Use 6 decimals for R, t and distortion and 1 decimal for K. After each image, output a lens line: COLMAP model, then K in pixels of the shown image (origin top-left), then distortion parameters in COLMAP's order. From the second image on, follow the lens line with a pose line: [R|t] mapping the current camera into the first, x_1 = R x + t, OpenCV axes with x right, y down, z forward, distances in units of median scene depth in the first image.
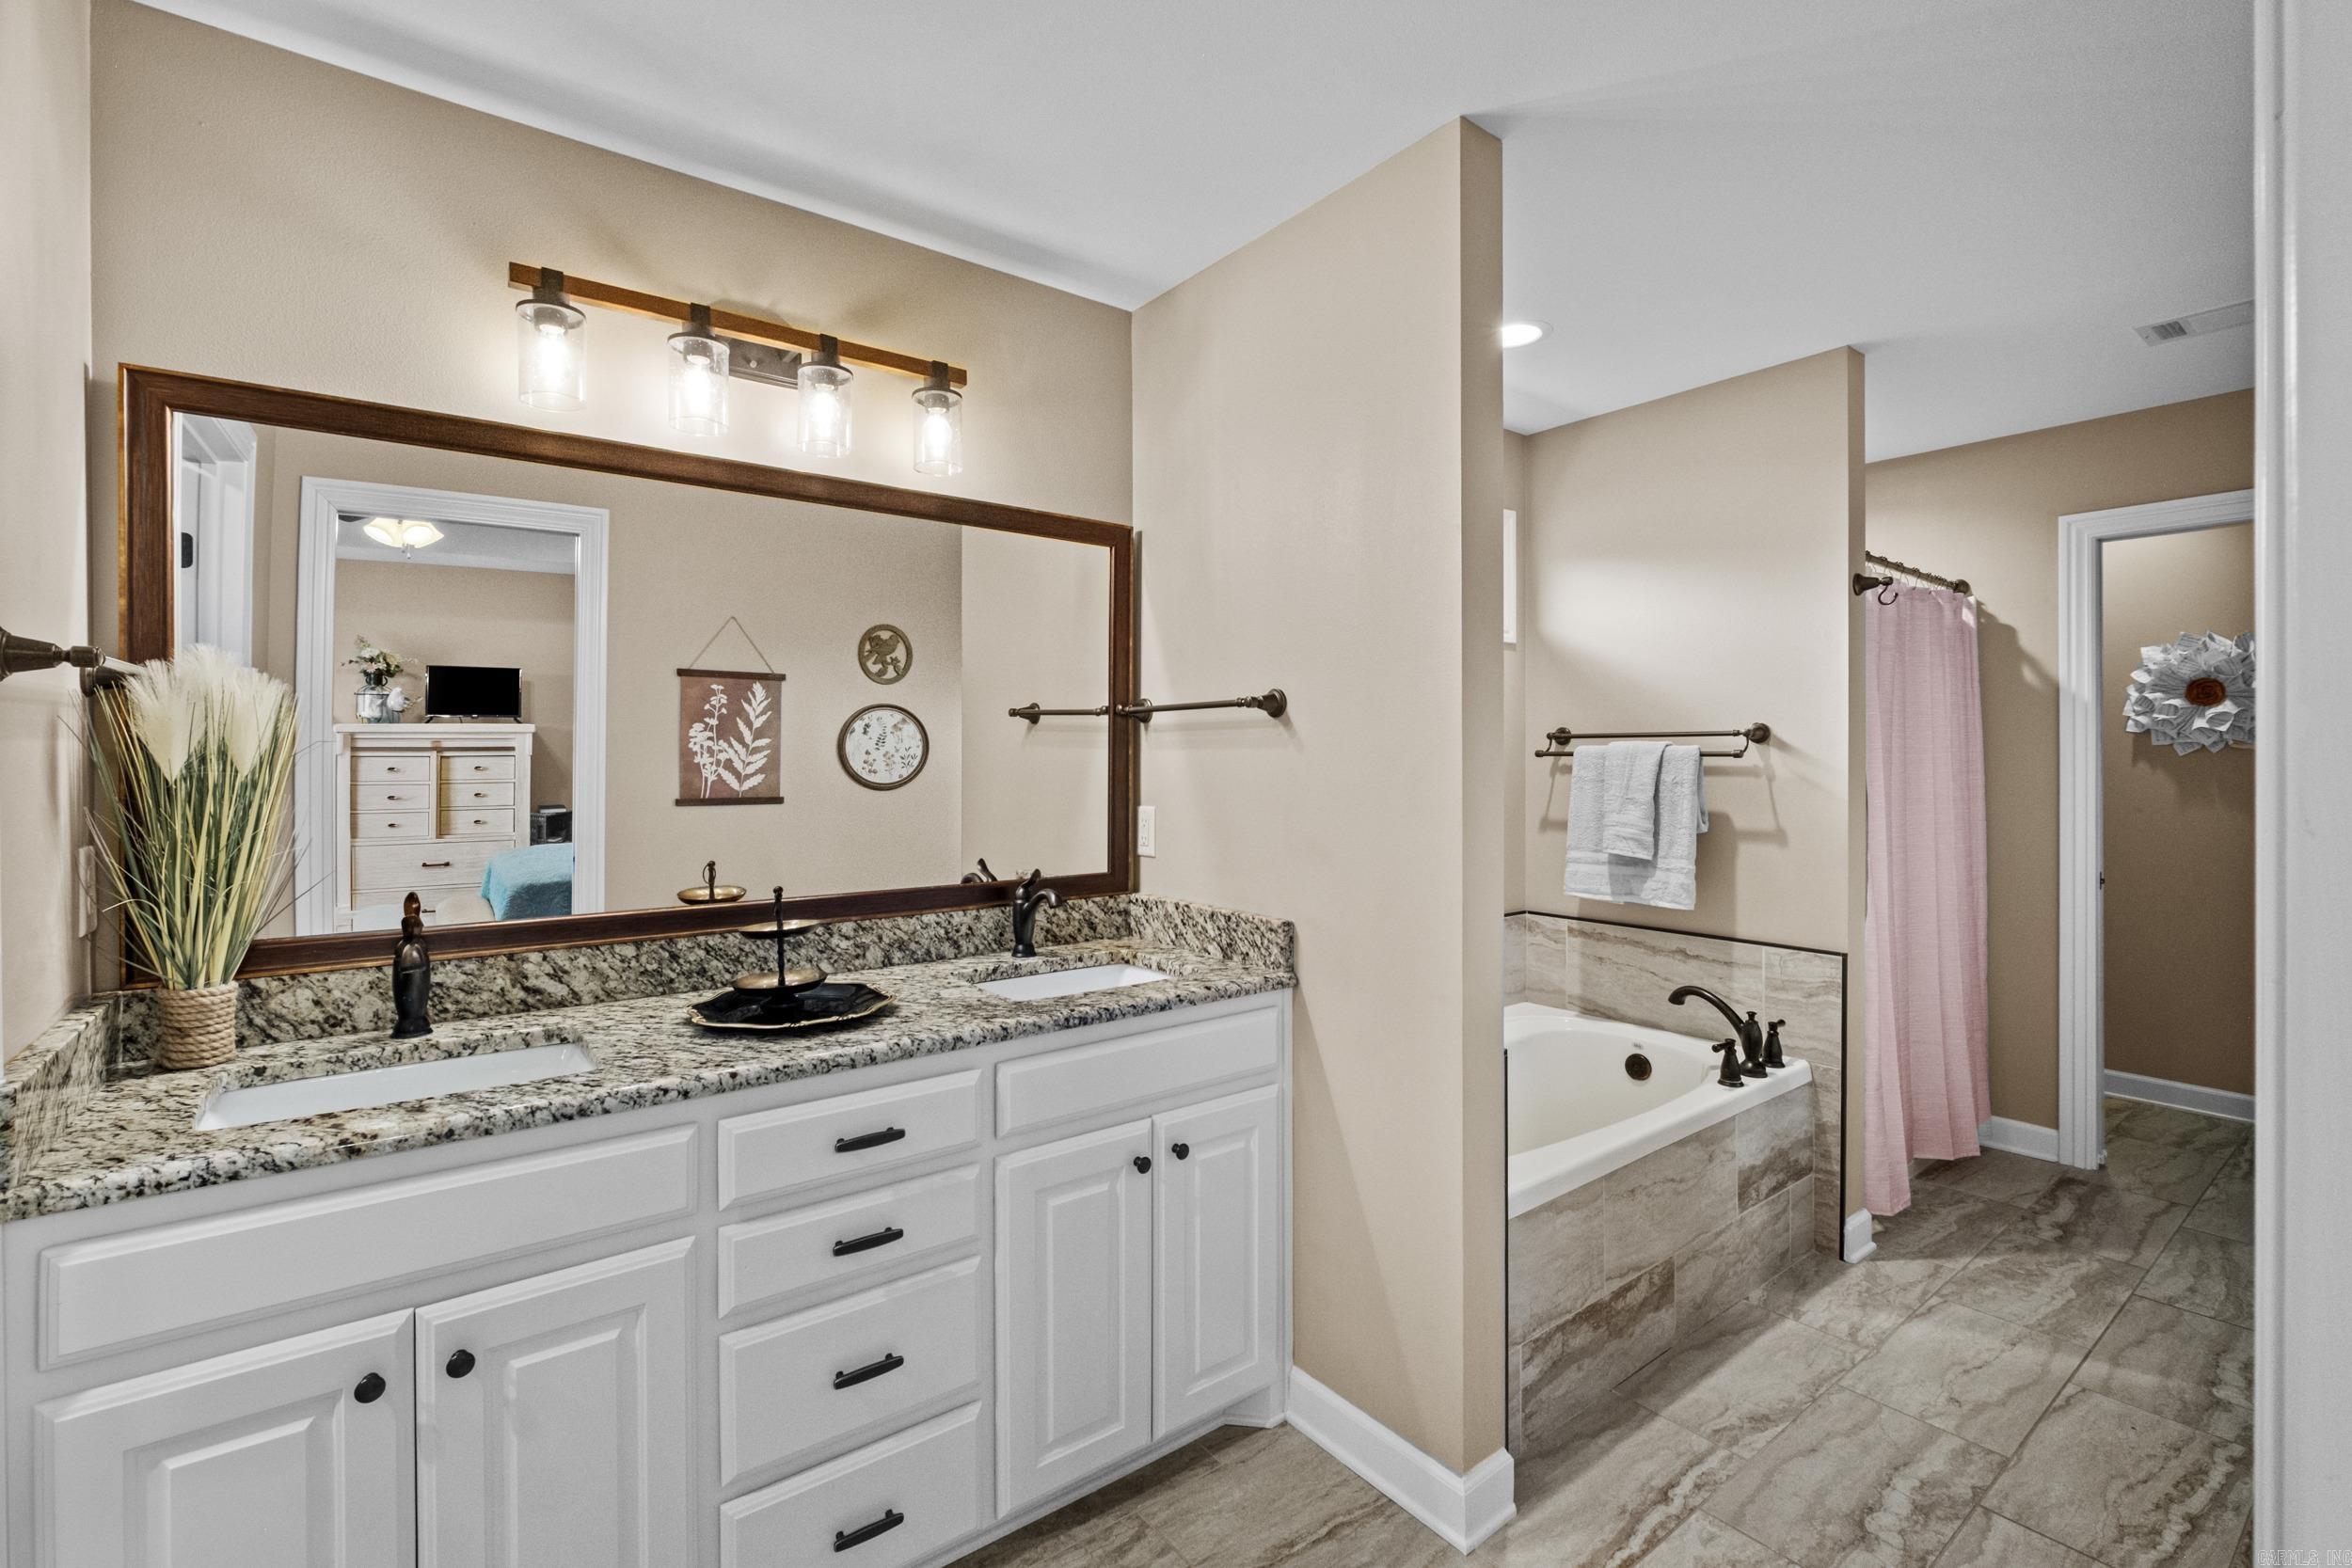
lens RADIAL K [[1033.7, 0, 1158.9], [0, 1033.7, 765.7], [0, 0, 1]] dist [-0.005408, -0.000712]
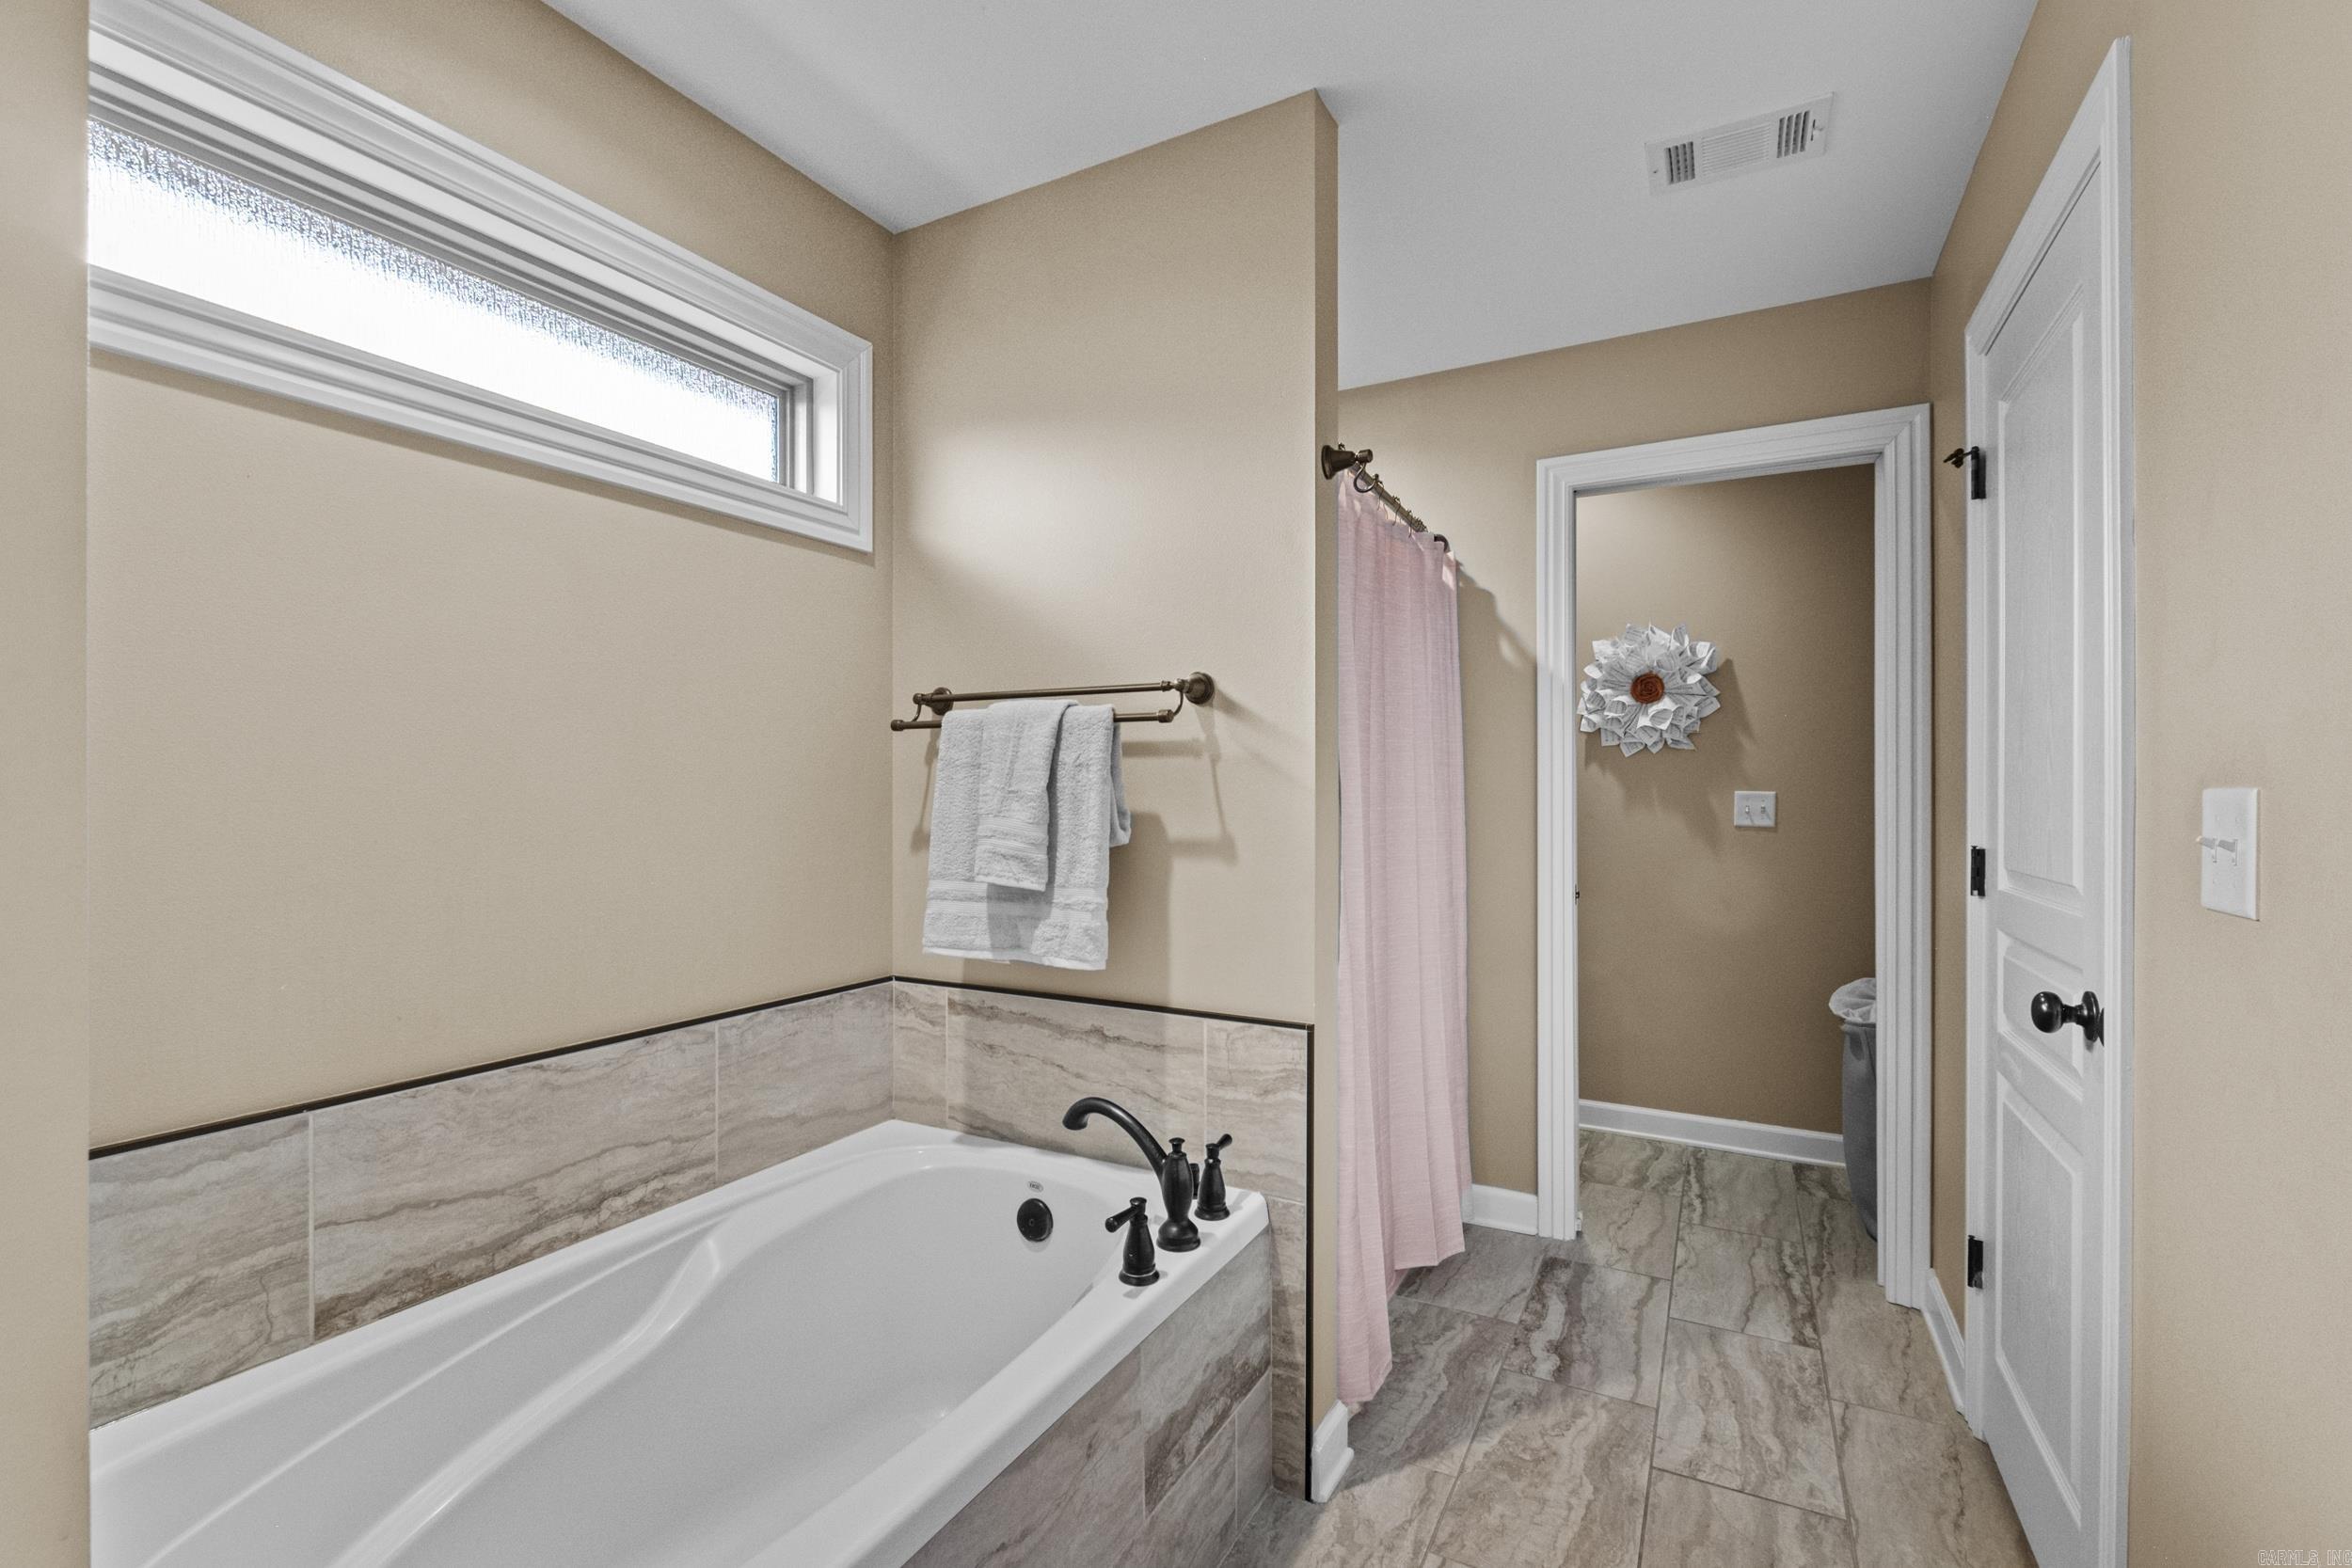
lens RADIAL K [[1016.8, 0, 1173.5], [0, 1016.8, 799.6], [0, 0, 1]] dist [0.000618, -0.000111]
pose [[0.909180, -0.000801, 0.416403, 0.292500], [0.001097, 0.999999, -0.000471, 0.037042], [-0.416402, 0.000885, 0.909180, 0.414567]]
